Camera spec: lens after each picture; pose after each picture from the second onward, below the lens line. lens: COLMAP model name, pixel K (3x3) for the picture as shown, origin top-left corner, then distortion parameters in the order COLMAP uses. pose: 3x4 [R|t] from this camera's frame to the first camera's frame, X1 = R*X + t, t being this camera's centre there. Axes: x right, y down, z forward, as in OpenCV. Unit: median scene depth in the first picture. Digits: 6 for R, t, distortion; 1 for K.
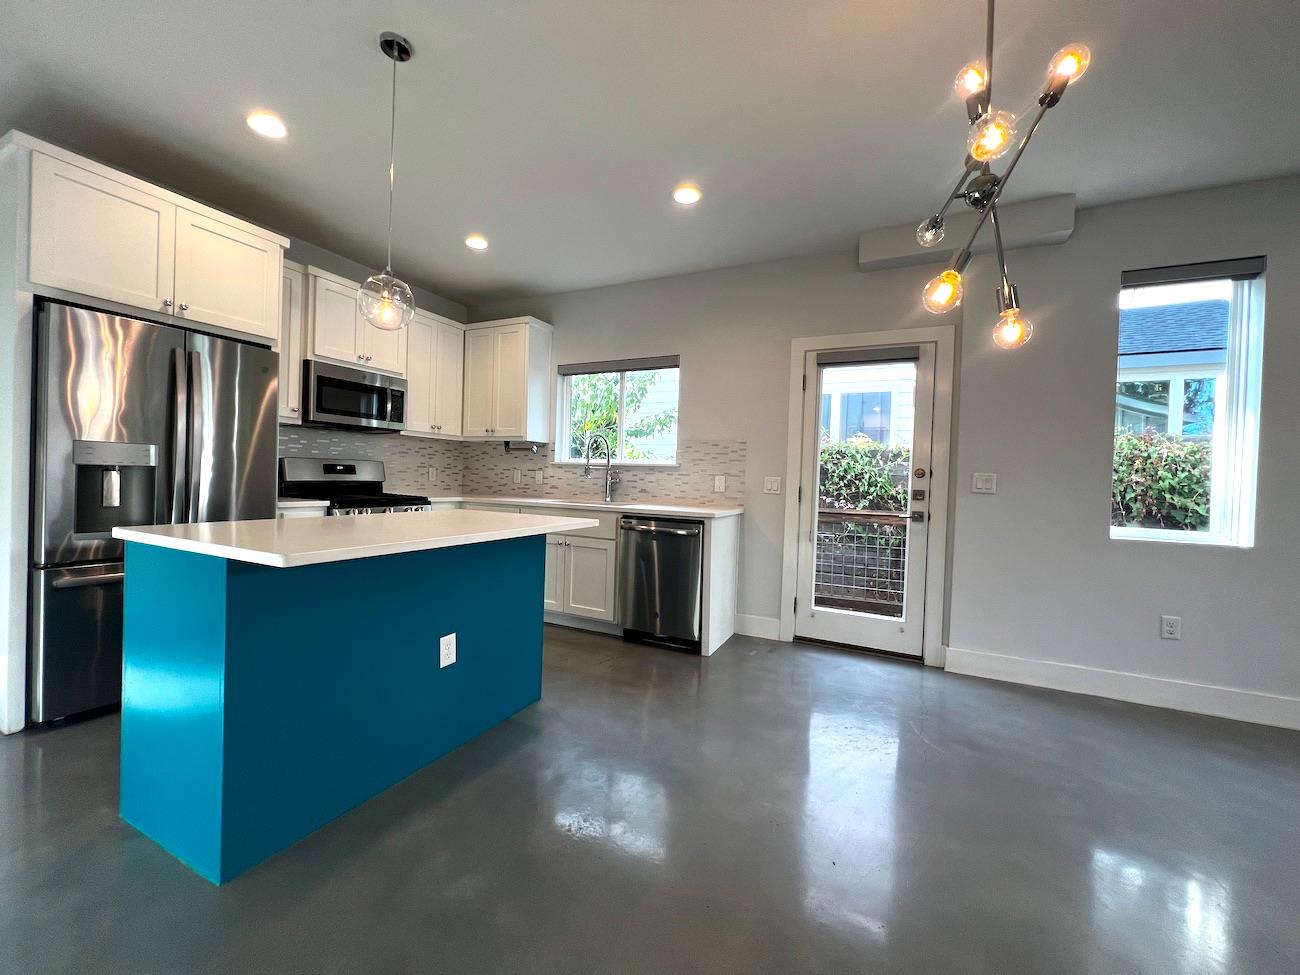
lens RADIAL K [[521.8, 0, 646.9], [0, 521.8, 483.2], [0, 0, 1]] dist [-0.002505, 0.000648]
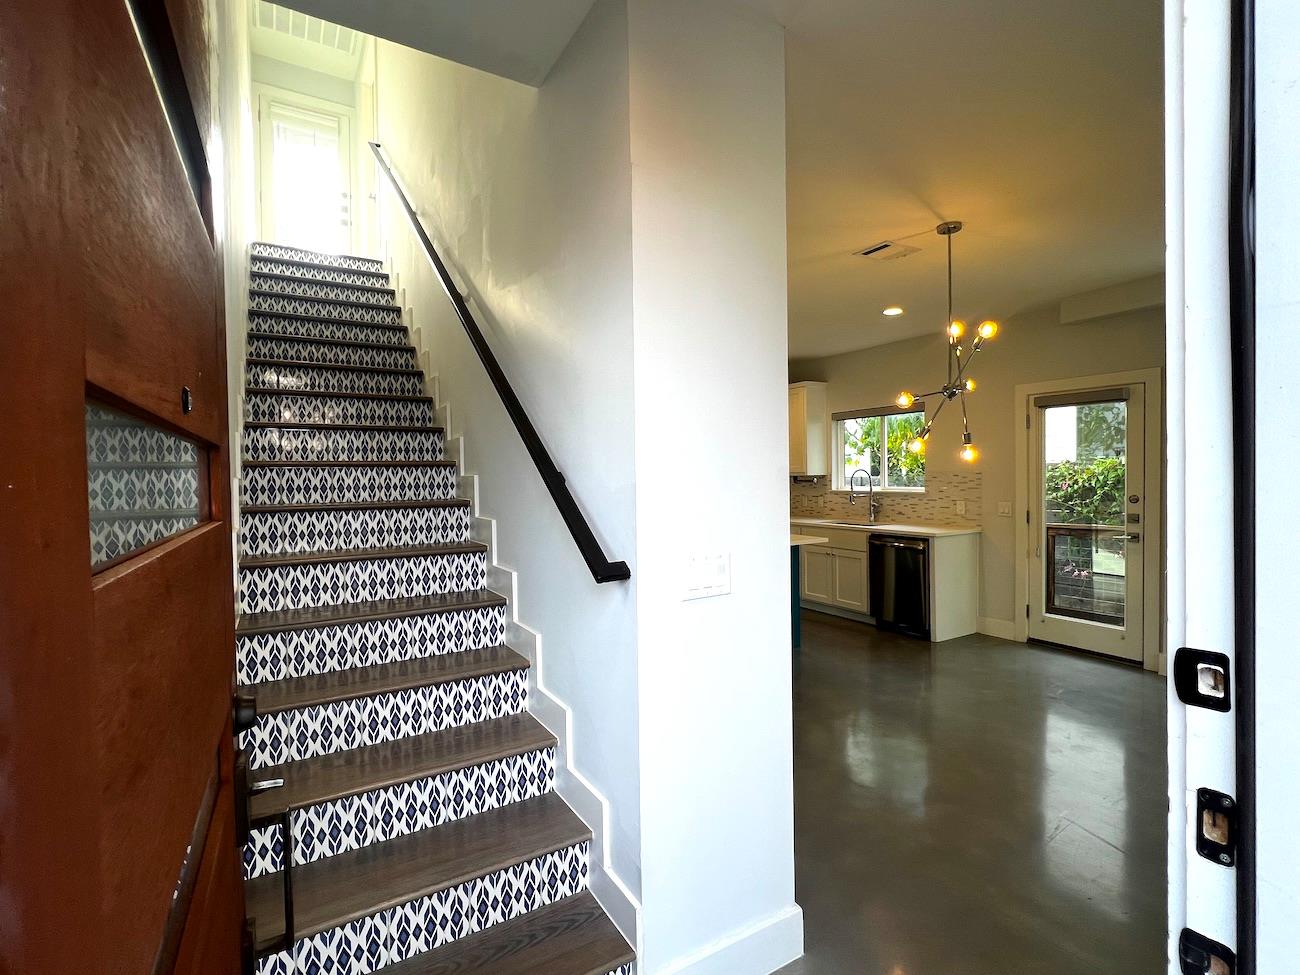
lens RADIAL K [[621.2, 0, 650.0], [0, 621.2, 487.5], [0, 0, 1]] dist [0.000915, -0.000057]
pose [[0.837856, -0.032687, -0.544911, 0.321904], [0.035483, 0.999356, -0.005388, -0.063096], [0.544737, -0.014821, 0.838476, -0.592871]]
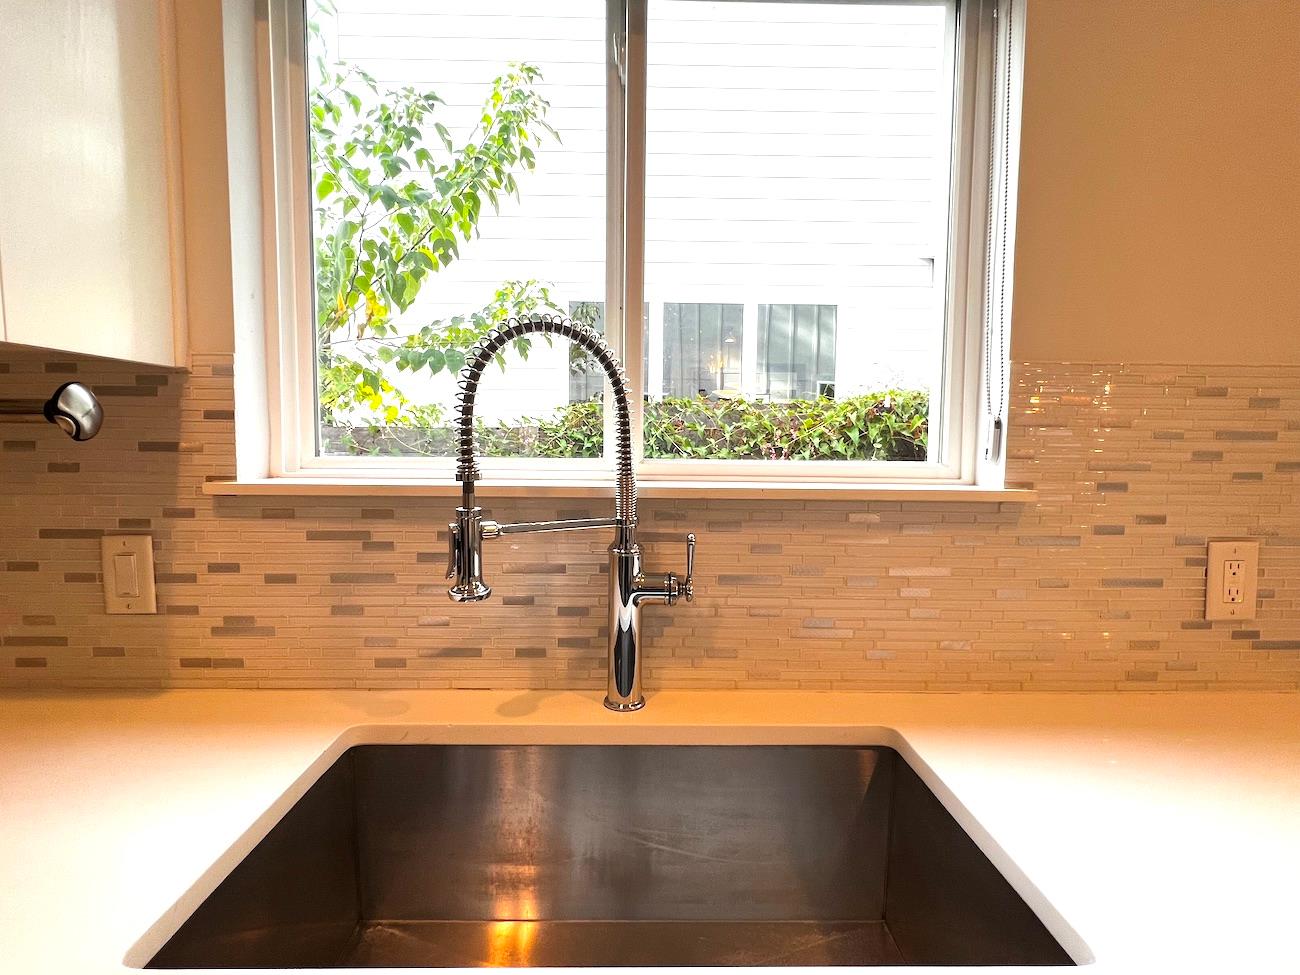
lens RADIAL K [[660.9, 0, 650.0], [0, 660.9, 487.5], [0, 0, 1]] dist [-0.000815, 0.000005]
pose [[0.890057, -0.055832, 0.452417, -0.180561], [0.023920, 0.996824, 0.075957, -0.061102], [-0.455221, -0.056784, 0.888566, 0.872741]]
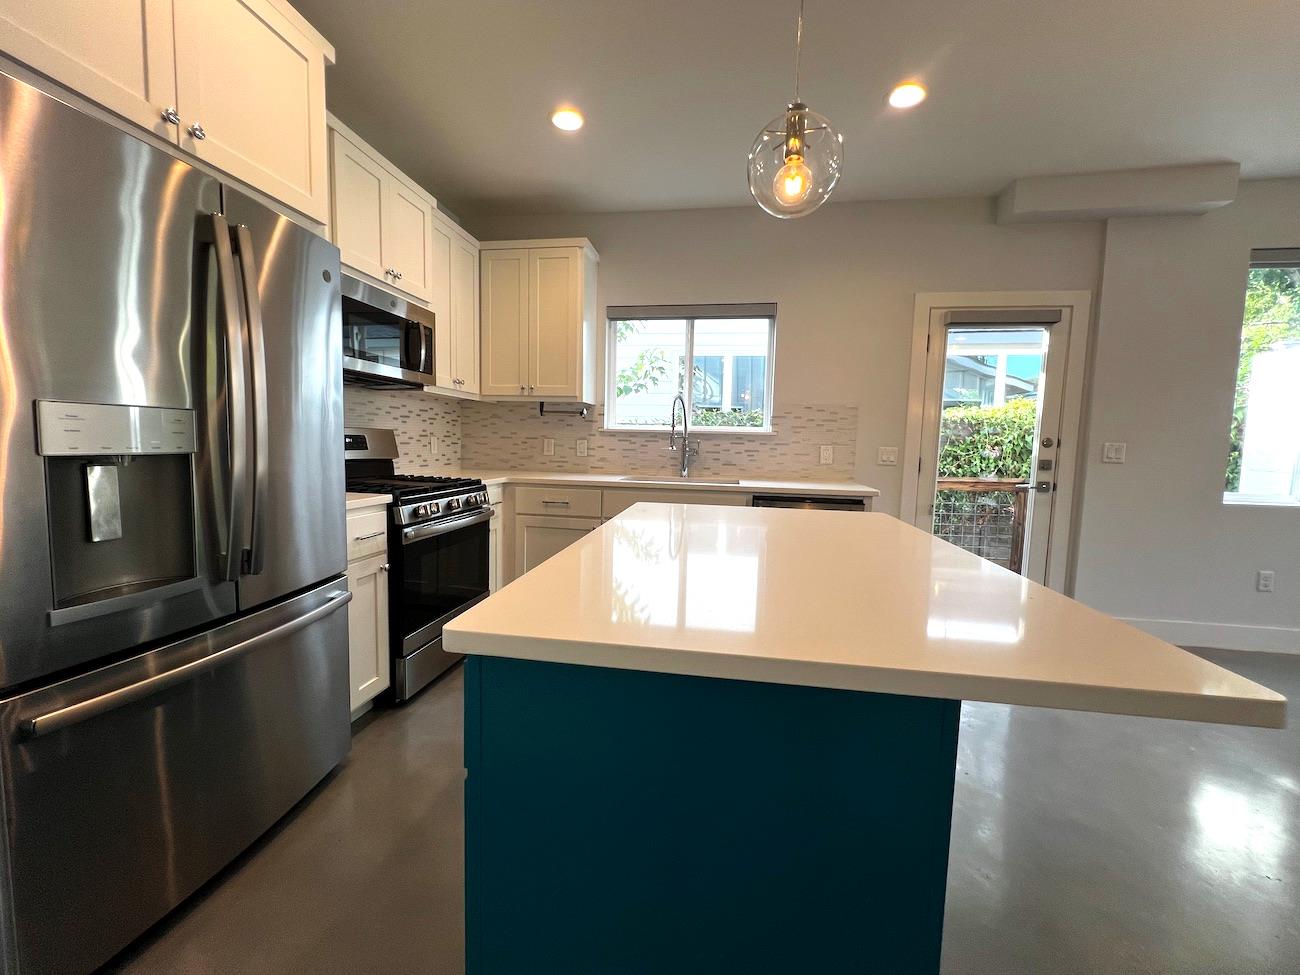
lens RADIAL K [[521.8, 0, 646.9], [0, 521.8, 483.2], [0, 0, 1]] dist [-0.002505, 0.000648]
pose [[0.955583, -0.032354, 0.292940, -0.412379], [0.009238, 0.996756, 0.079953, -0.024181], [-0.294576, -0.073696, 0.952782, 0.240566]]
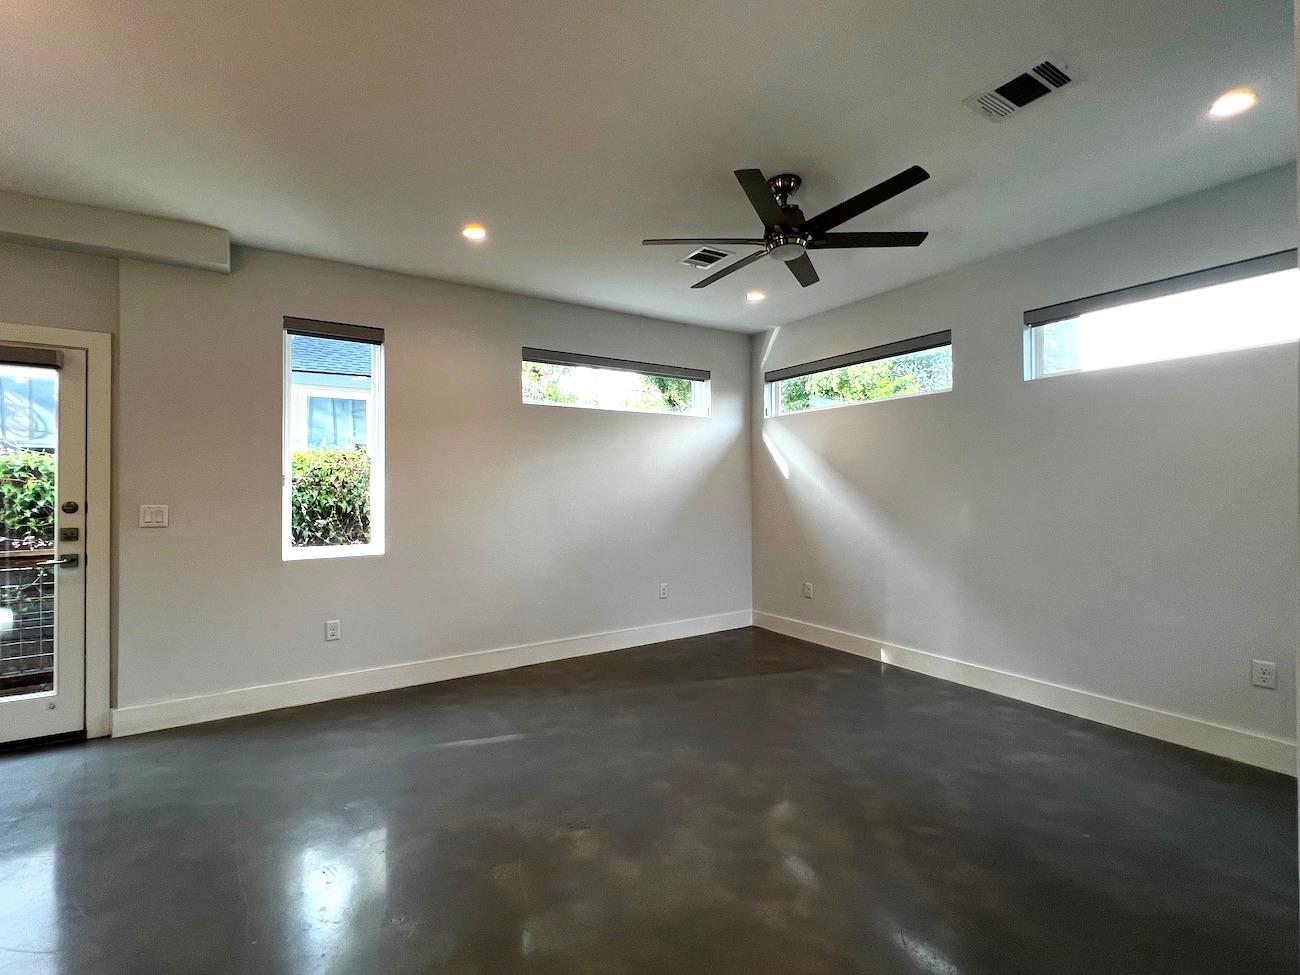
lens RADIAL K [[591.8, 0, 644.4], [0, 591.8, 483.5], [0, 0, 1]] dist [-0.000630, 0.000148]
pose [[0.520317, -0.029263, 0.853472, 0.172123], [0.031866, 0.999382, 0.014839, -0.035418], [-0.853379, 0.019476, 0.520928, -0.209375]]
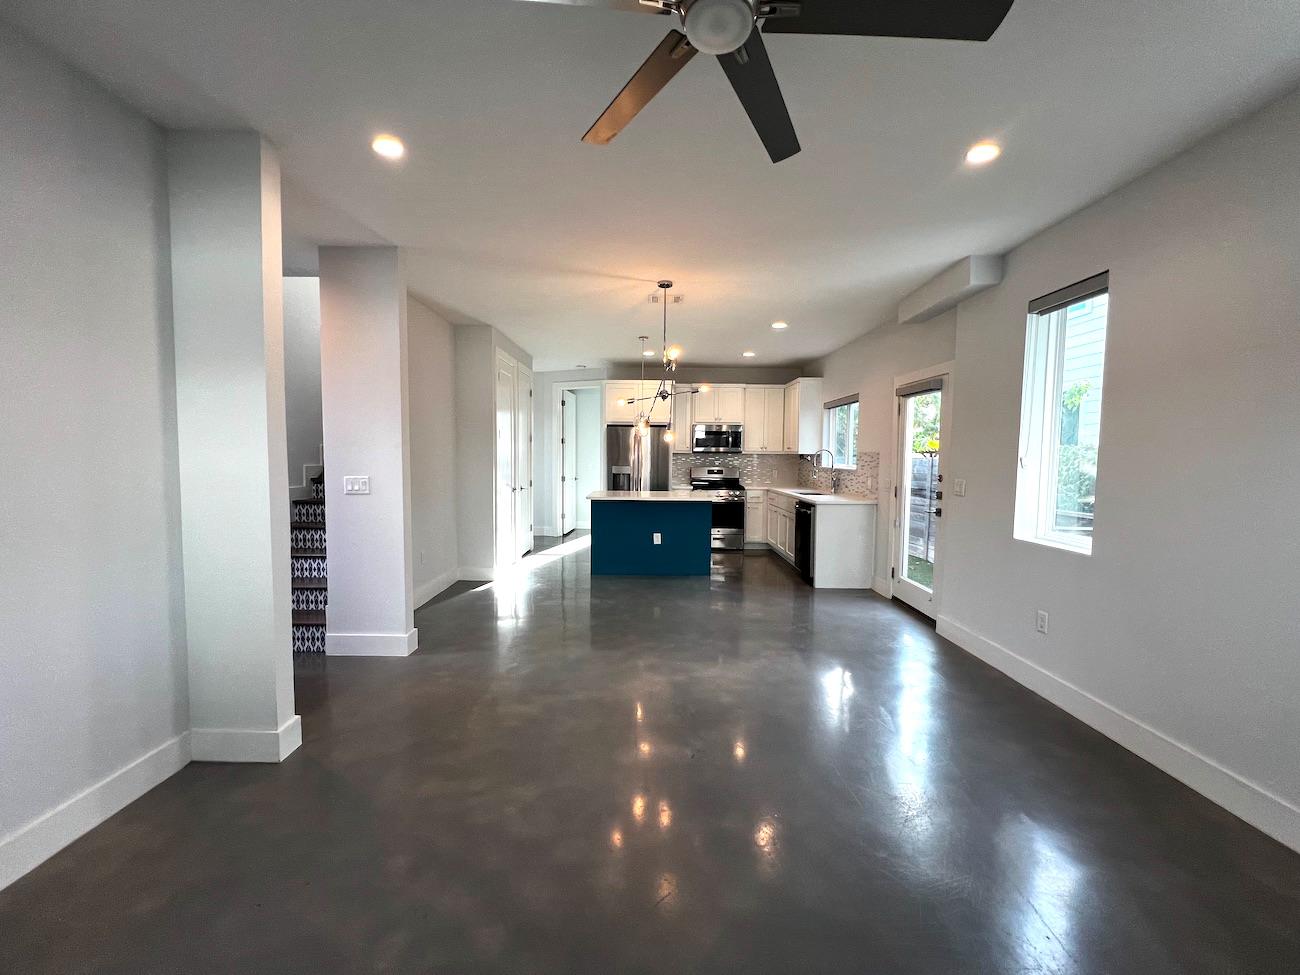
lens RADIAL K [[521.8, 0, 646.9], [0, 521.8, 483.2], [0, 0, 1]] dist [-0.002505, 0.000648]
pose [[0.444118, 0.022547, -0.895684, 1.141118], [-0.004364, 0.999726, 0.023003, -0.027925], [0.895958, -0.006307, 0.444095, -0.173007]]
